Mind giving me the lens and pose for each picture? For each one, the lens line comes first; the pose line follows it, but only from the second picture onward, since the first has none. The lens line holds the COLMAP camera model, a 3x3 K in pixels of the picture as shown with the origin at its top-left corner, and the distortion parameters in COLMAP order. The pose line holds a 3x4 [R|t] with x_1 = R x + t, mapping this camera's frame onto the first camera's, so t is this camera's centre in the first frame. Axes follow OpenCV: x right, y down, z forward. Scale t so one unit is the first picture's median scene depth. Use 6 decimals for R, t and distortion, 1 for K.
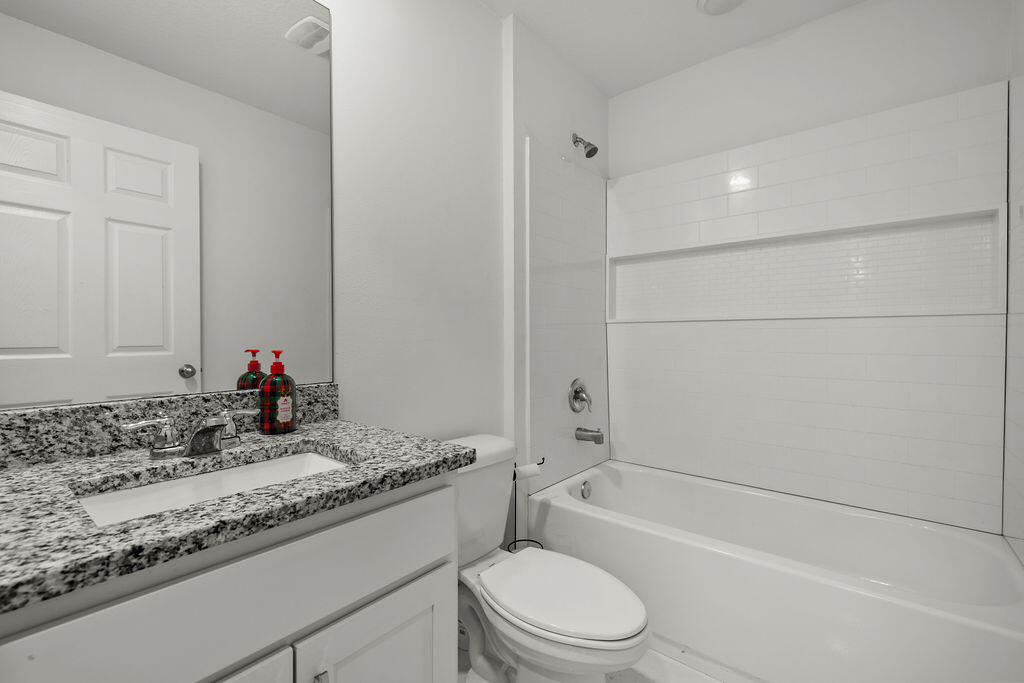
lens RADIAL K [[434.6, 0, 507.9], [0, 434.6, 341.2], [0, 0, 1]] dist [-0.001169, -0.000294]
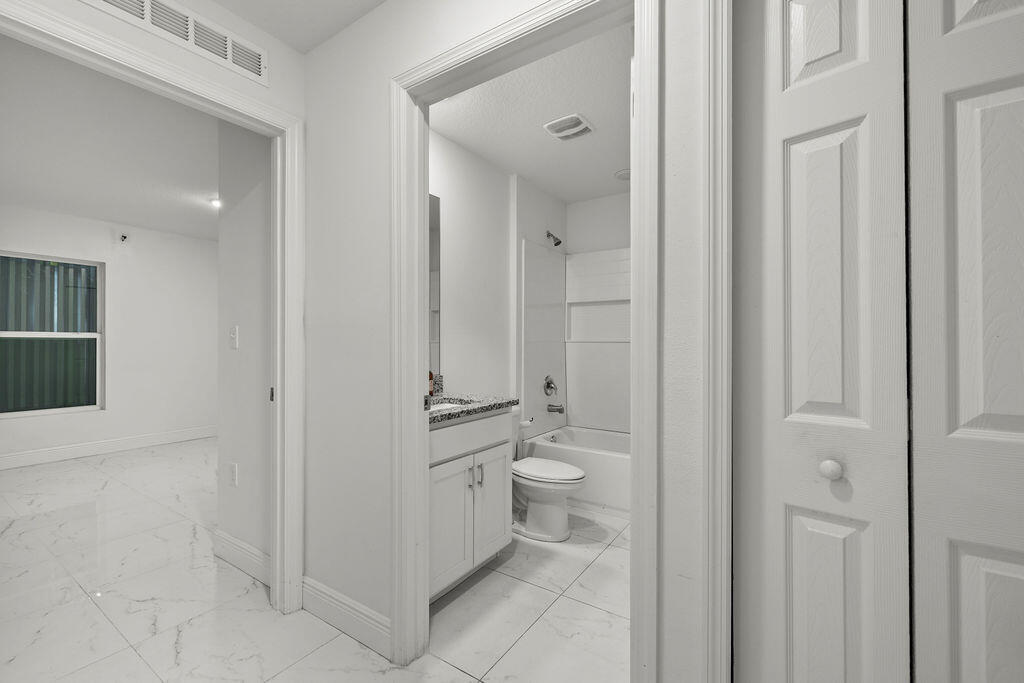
lens RADIAL K [[434.6, 0, 514.3], [0, 434.6, 340.2], [0, 0, 1]] dist [-0.001169, -0.000294]
pose [[0.992755, 0.008961, 0.119824, -0.183294], [-0.007315, 0.999873, -0.014166, -0.027717], [-0.119936, 0.013187, 0.992694, -0.688688]]
